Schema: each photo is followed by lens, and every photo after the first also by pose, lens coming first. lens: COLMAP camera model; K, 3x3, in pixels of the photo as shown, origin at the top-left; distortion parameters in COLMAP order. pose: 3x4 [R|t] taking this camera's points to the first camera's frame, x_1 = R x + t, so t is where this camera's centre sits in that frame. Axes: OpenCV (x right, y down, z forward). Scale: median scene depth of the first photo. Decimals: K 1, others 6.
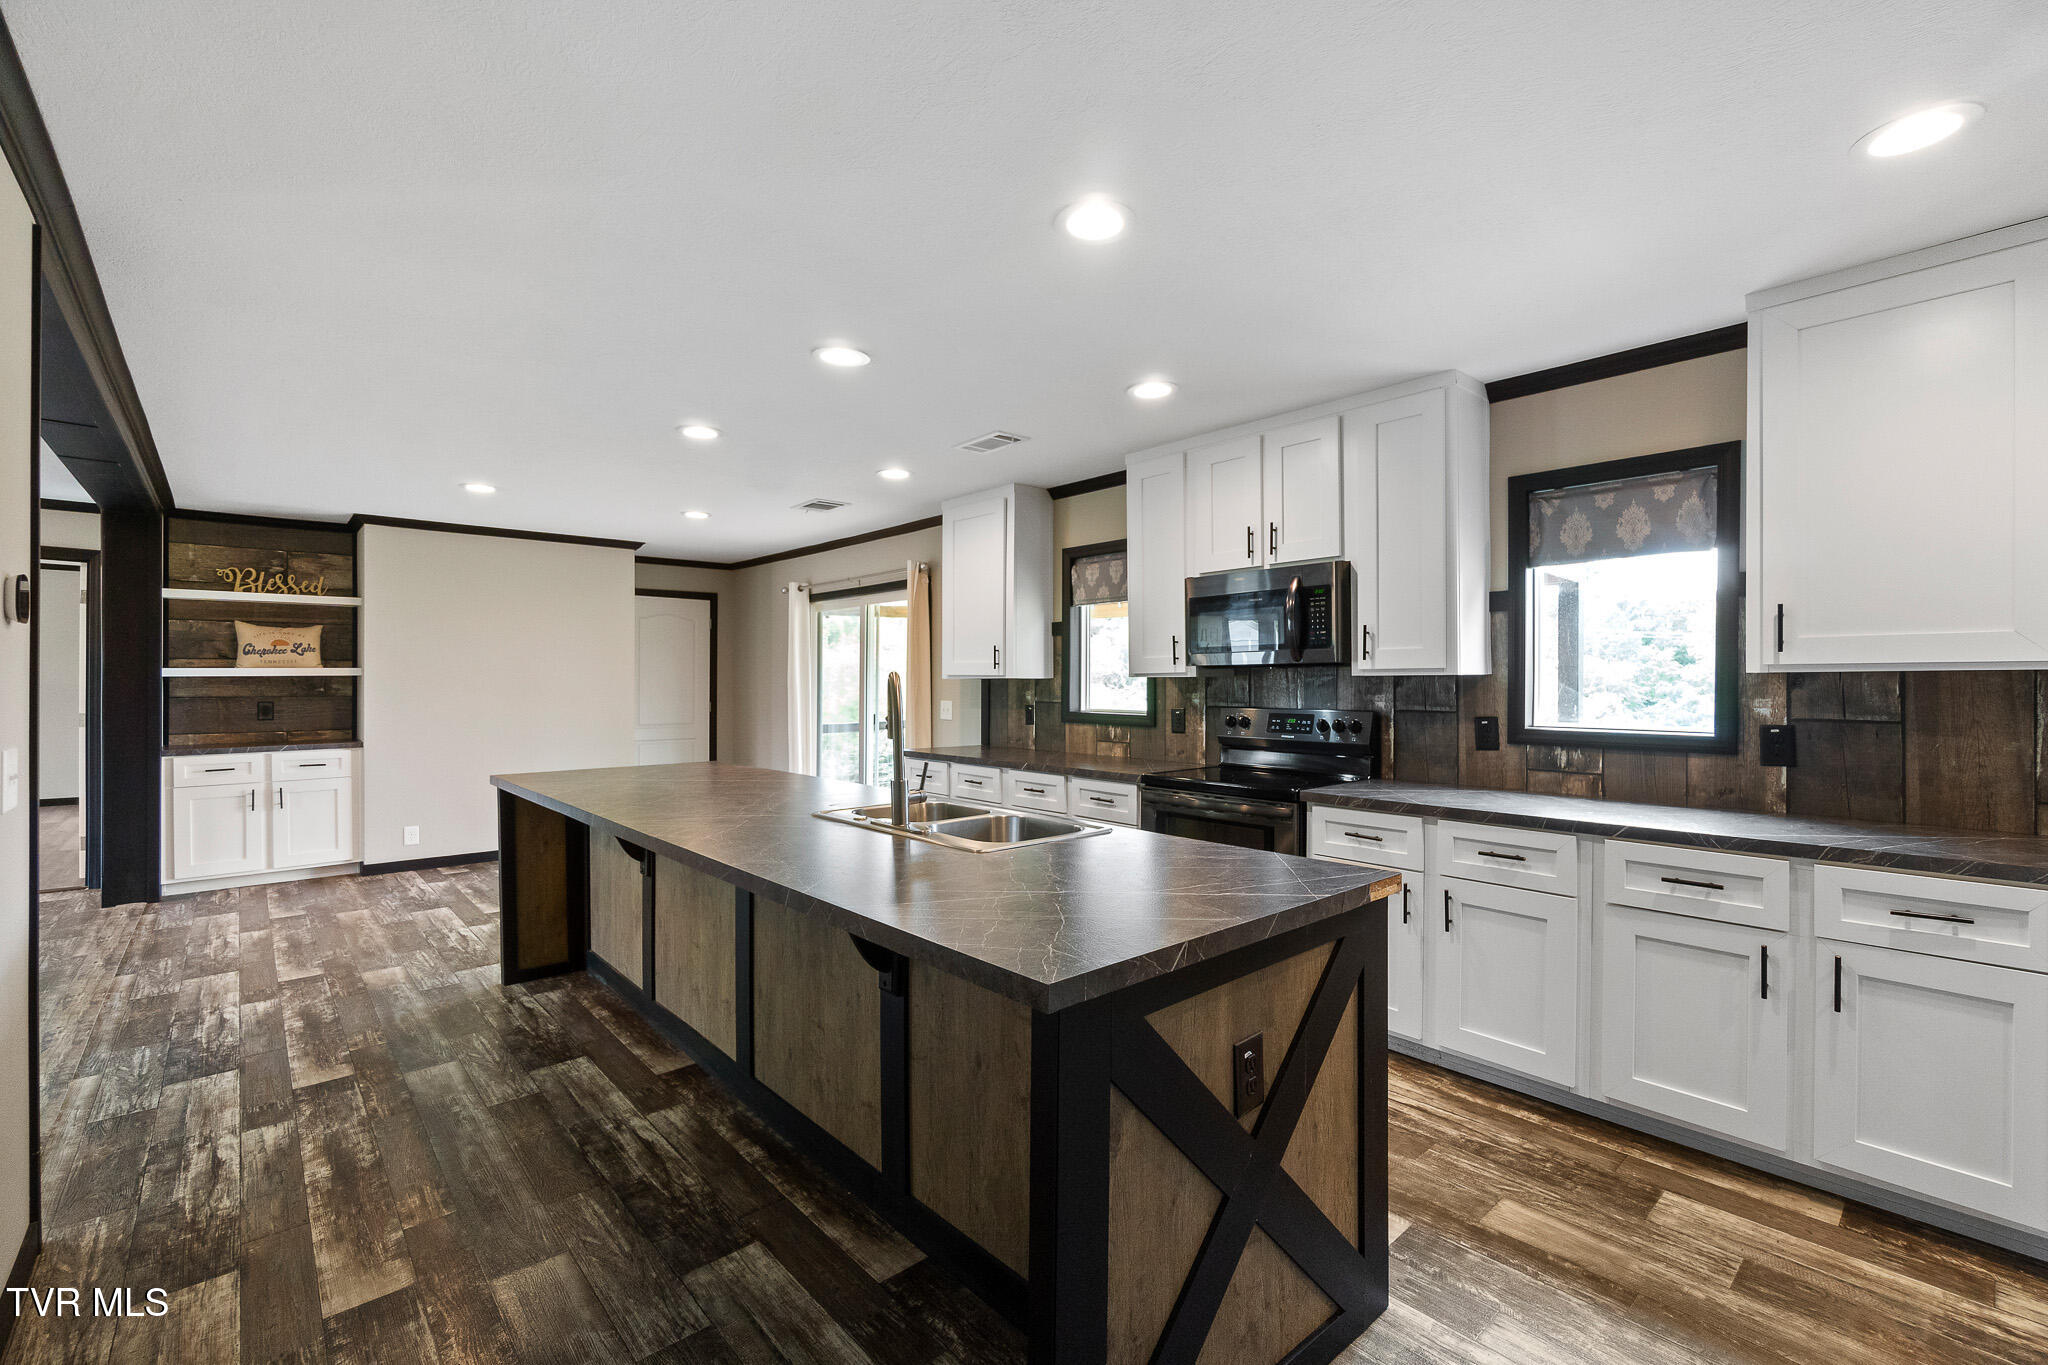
lens RADIAL K [[892.7, 0, 1022.3], [0, 892.7, 682.4], [0, 0, 1]] dist [-0.001203, -0.000408]
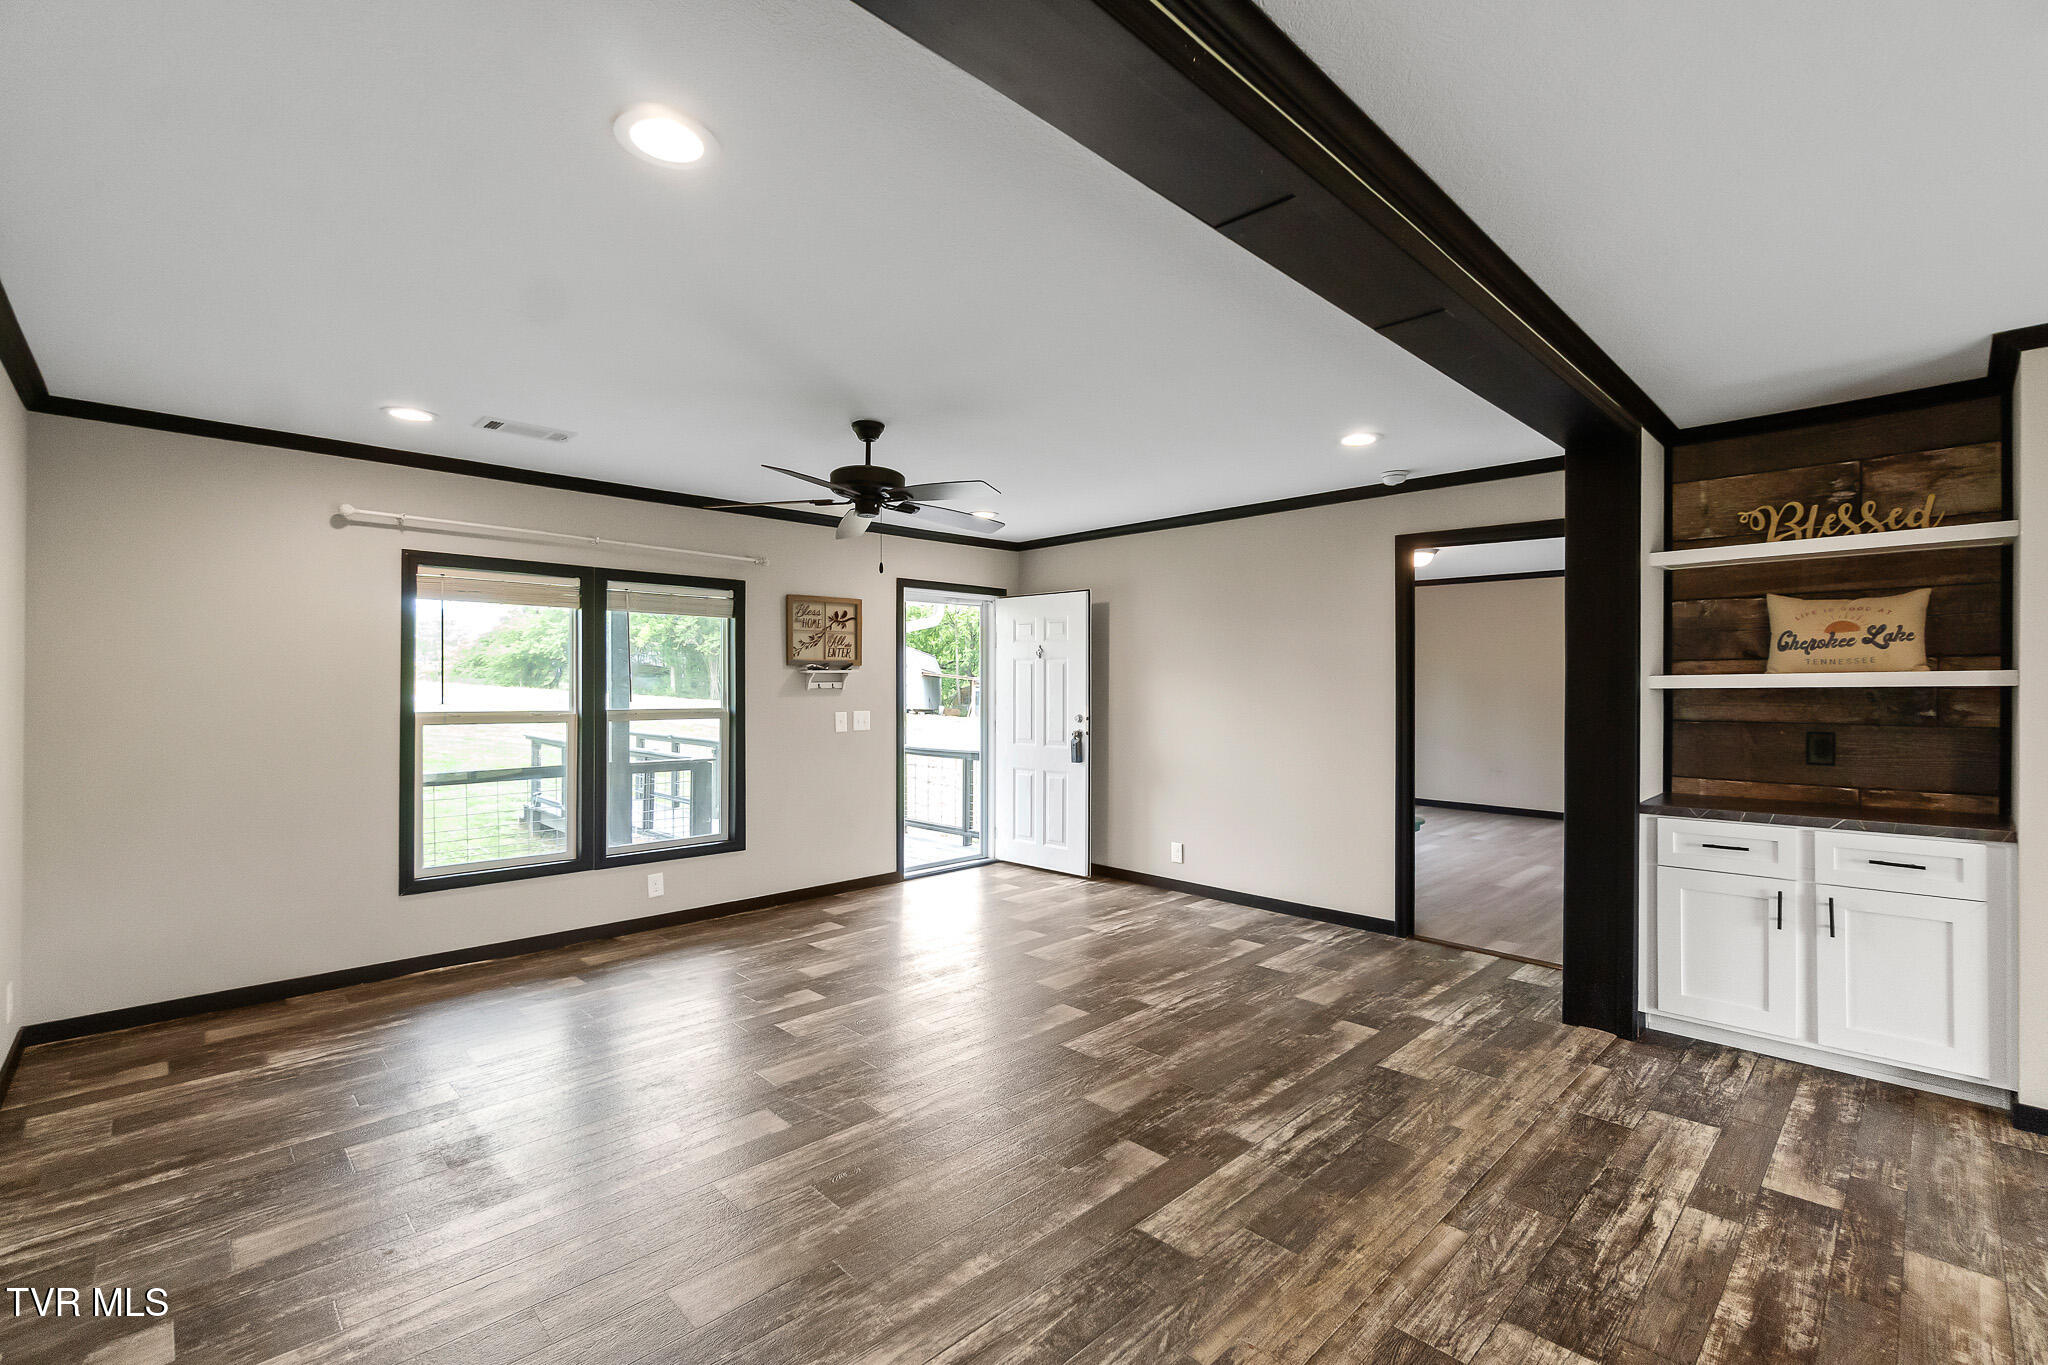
lens RADIAL K [[892.7, 0, 1022.3], [0, 892.7, 682.4], [0, 0, 1]] dist [-0.001203, -0.000408]
pose [[0.037422, -0.005581, -0.999284, -0.304633], [-0.005210, 0.999970, -0.005780, -0.004382], [0.999286, 0.005423, 0.037392, 0.477034]]
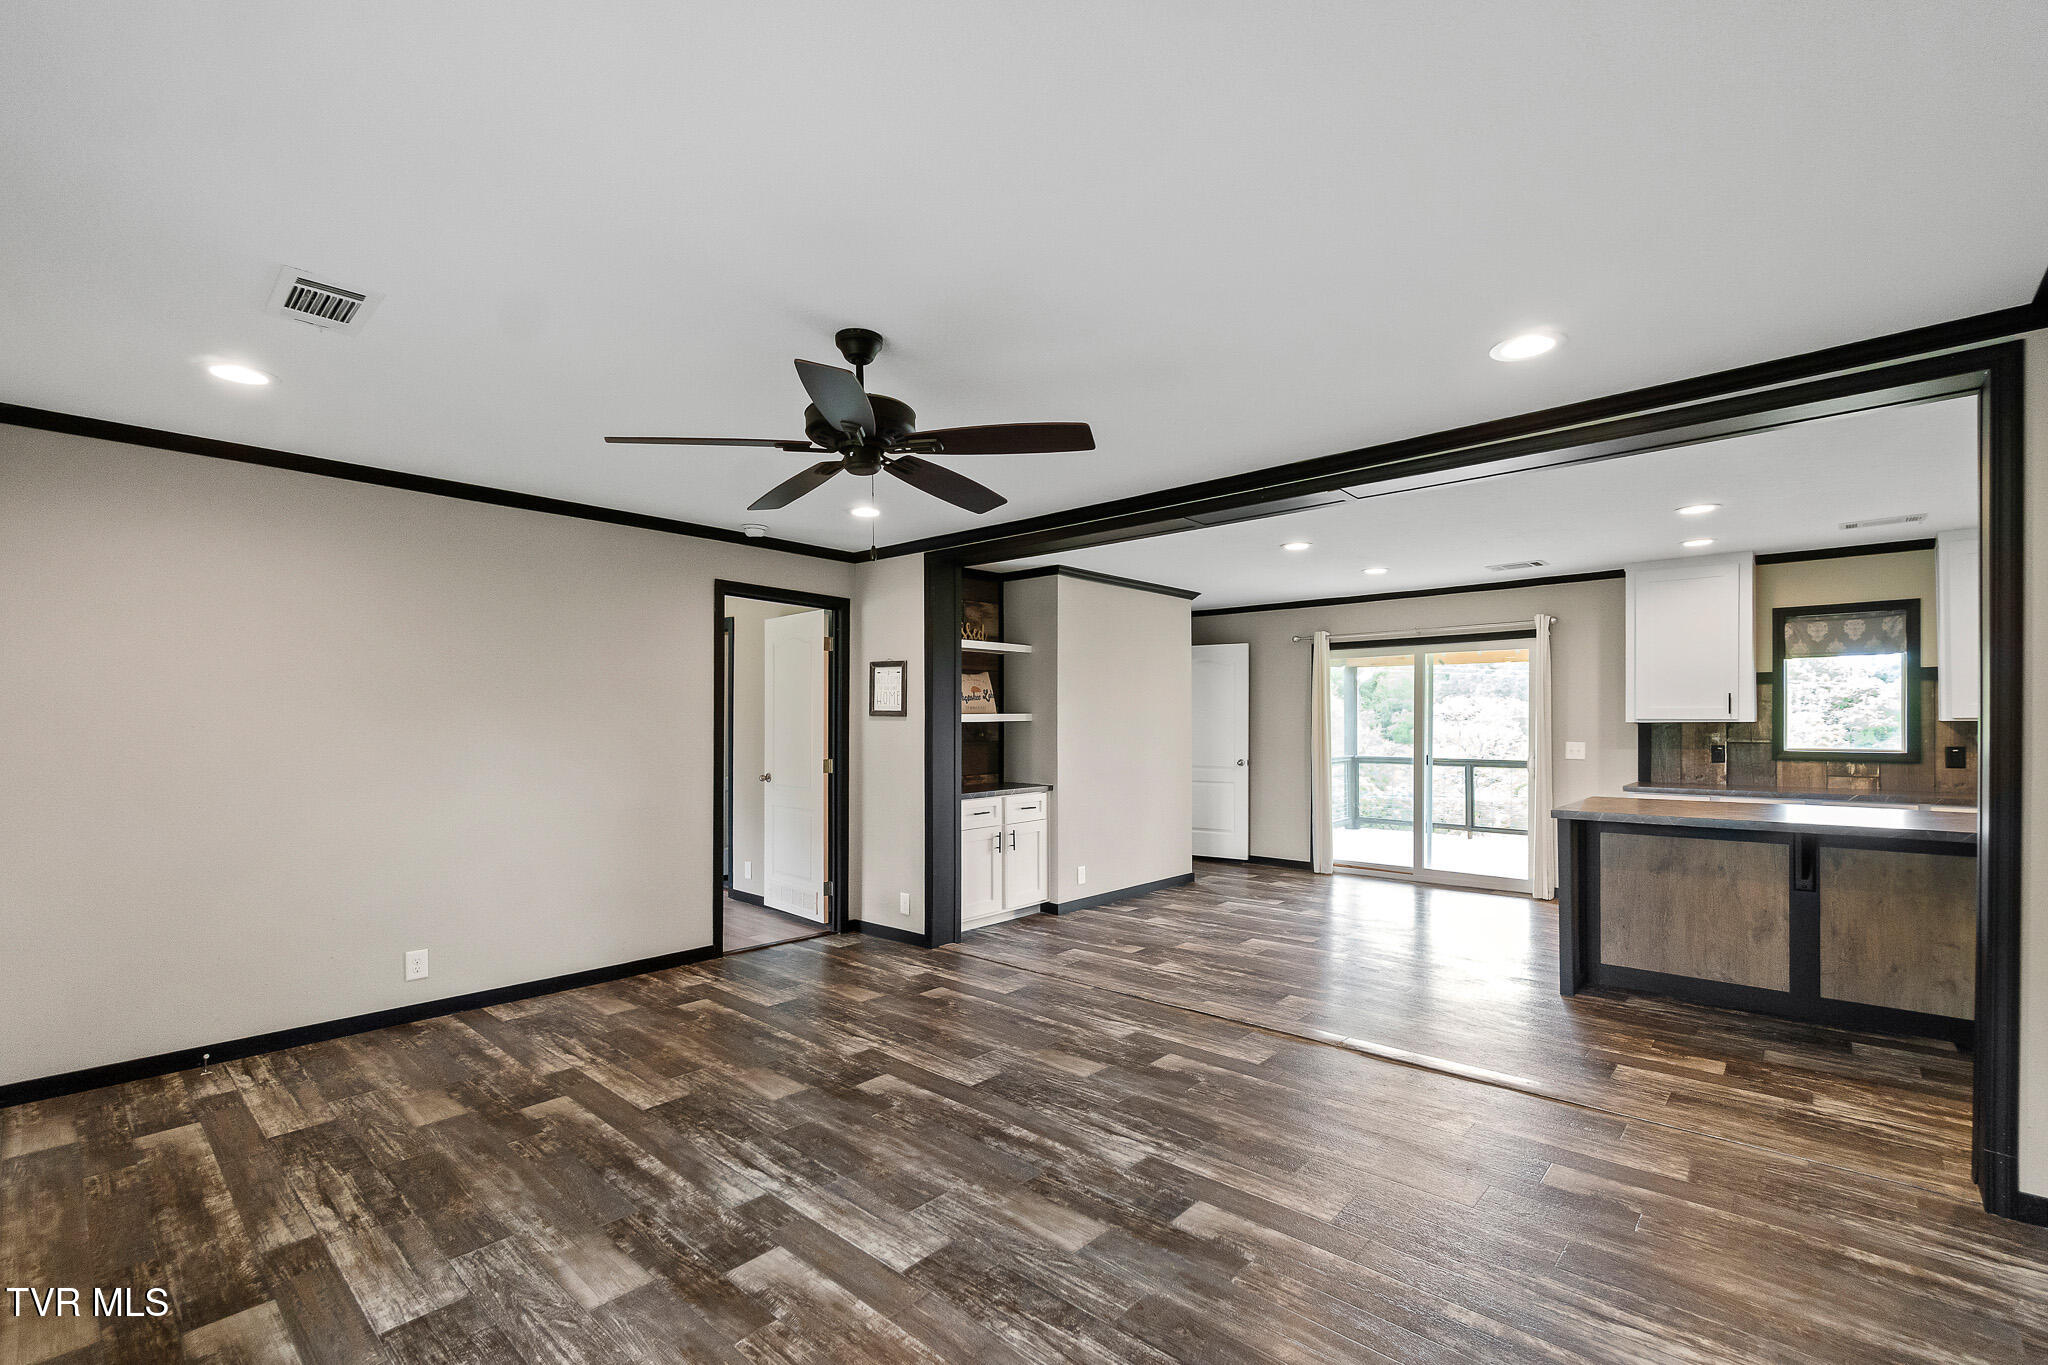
lens RADIAL K [[892.7, 0, 1022.3], [0, 892.7, 682.4], [0, 0, 1]] dist [-0.001203, -0.000408]
pose [[0.995712, 0.000491, 0.092505, -0.878516], [0.003683, 0.998983, -0.044937, -0.005828], [-0.092433, 0.045085, 0.994698, -0.037360]]
